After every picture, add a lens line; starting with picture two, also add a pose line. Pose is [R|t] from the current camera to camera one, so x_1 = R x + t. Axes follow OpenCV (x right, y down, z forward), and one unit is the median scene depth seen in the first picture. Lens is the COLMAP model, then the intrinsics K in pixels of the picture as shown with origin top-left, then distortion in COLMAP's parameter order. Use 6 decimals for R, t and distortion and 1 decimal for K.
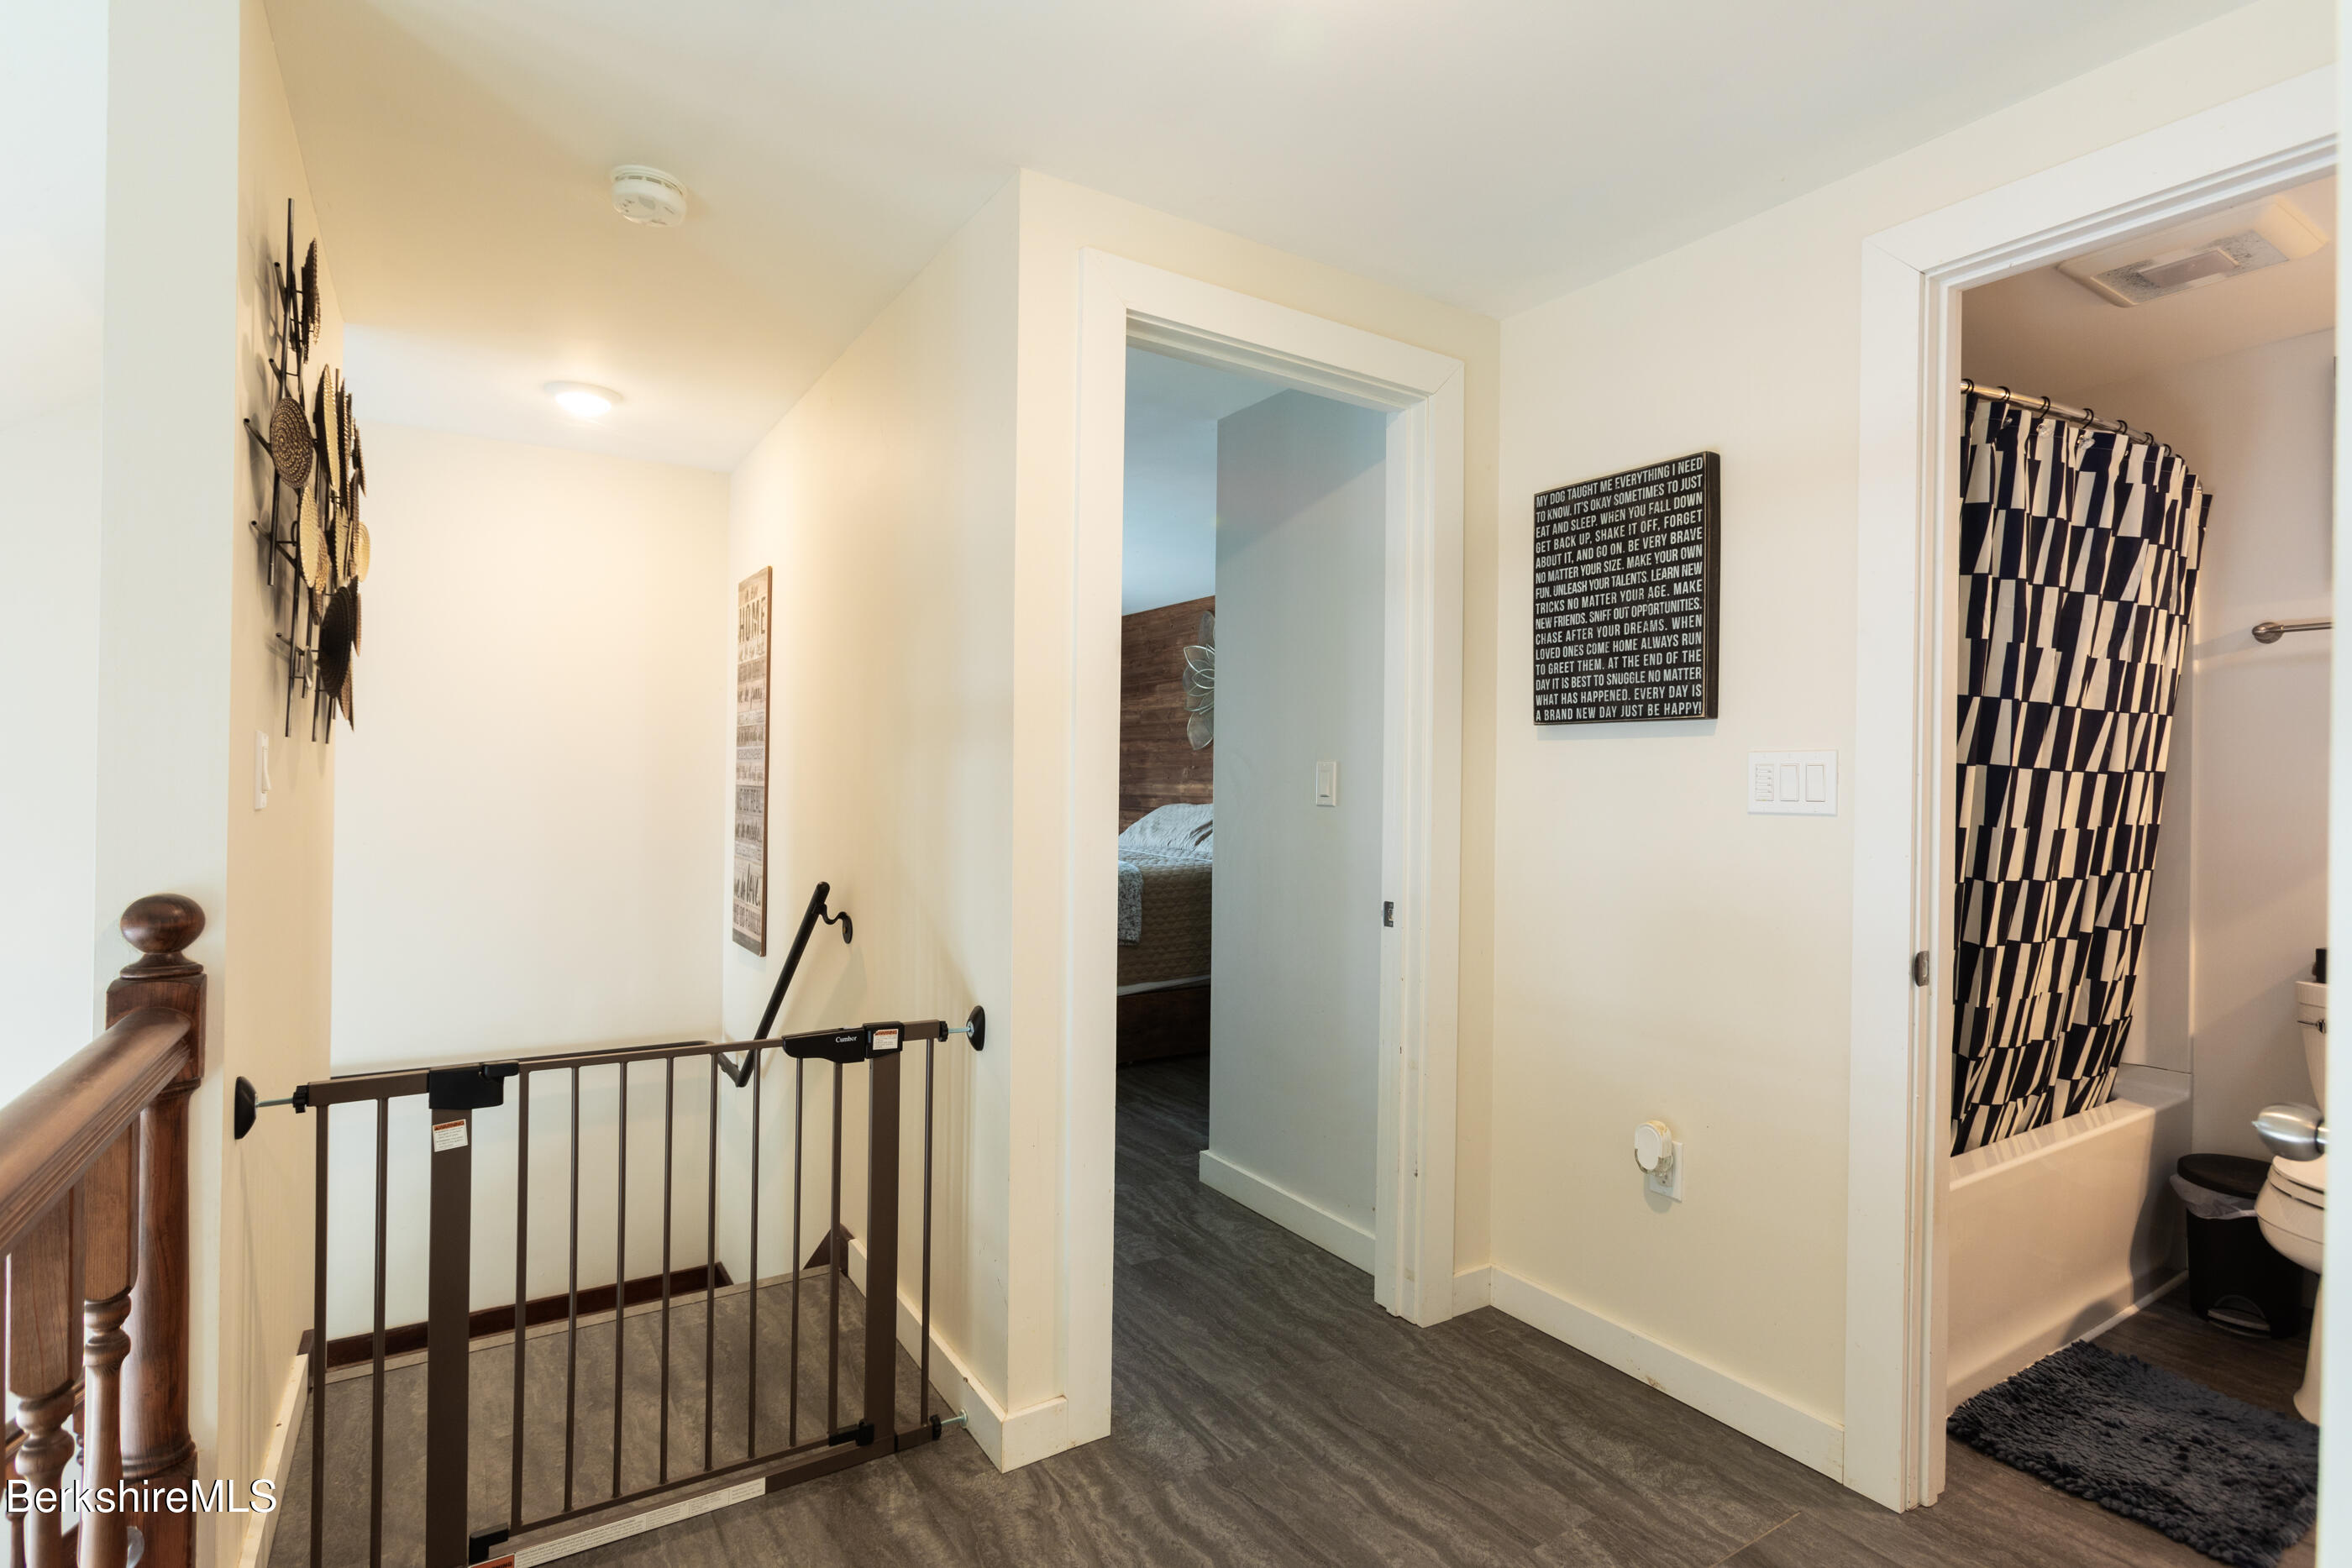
lens RADIAL K [[1136.7, 0, 1176.0], [0, 1136.7, 784.0], [0, 0, 1]] dist [-0.019177, 0.015104]
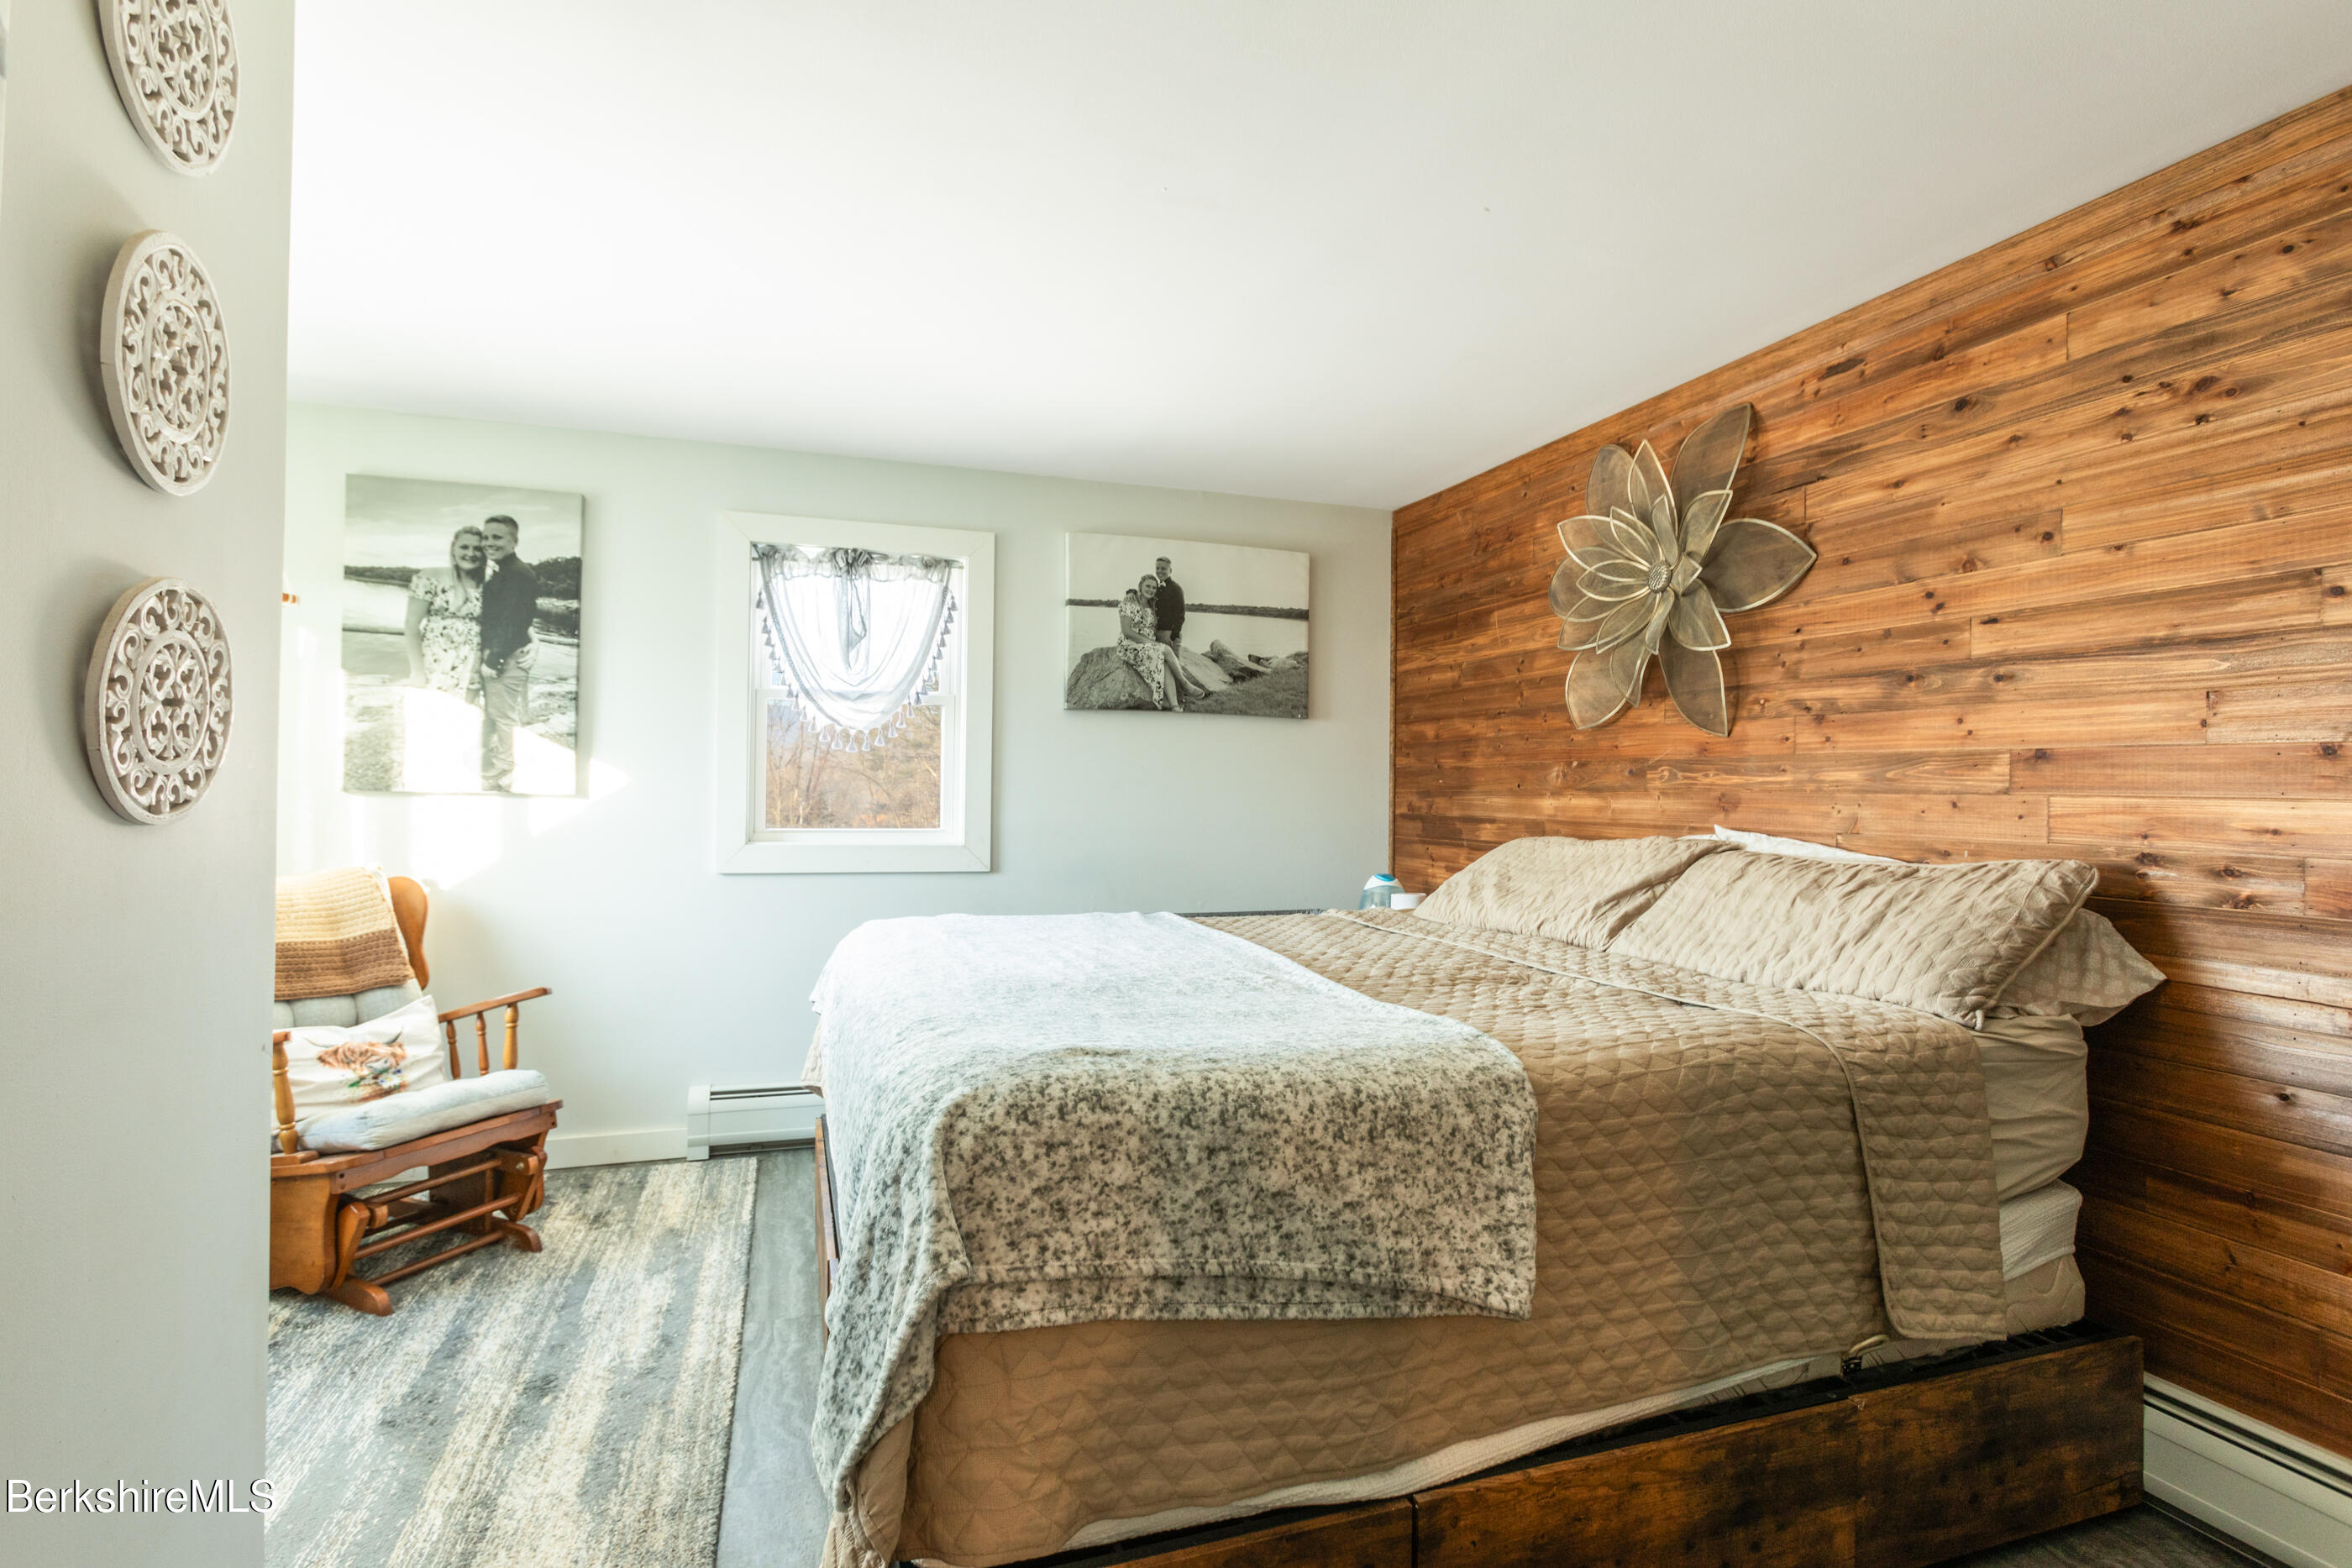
lens RADIAL K [[1136.7, 0, 1176.0], [0, 1136.7, 784.0], [0, 0, 1]] dist [-0.019177, 0.015104]
pose [[0.970858, -0.001679, -0.239651, -0.035698], [-0.000624, 0.999954, -0.009534, -0.001075], [0.239656, 0.009405, 0.970812, 0.467420]]
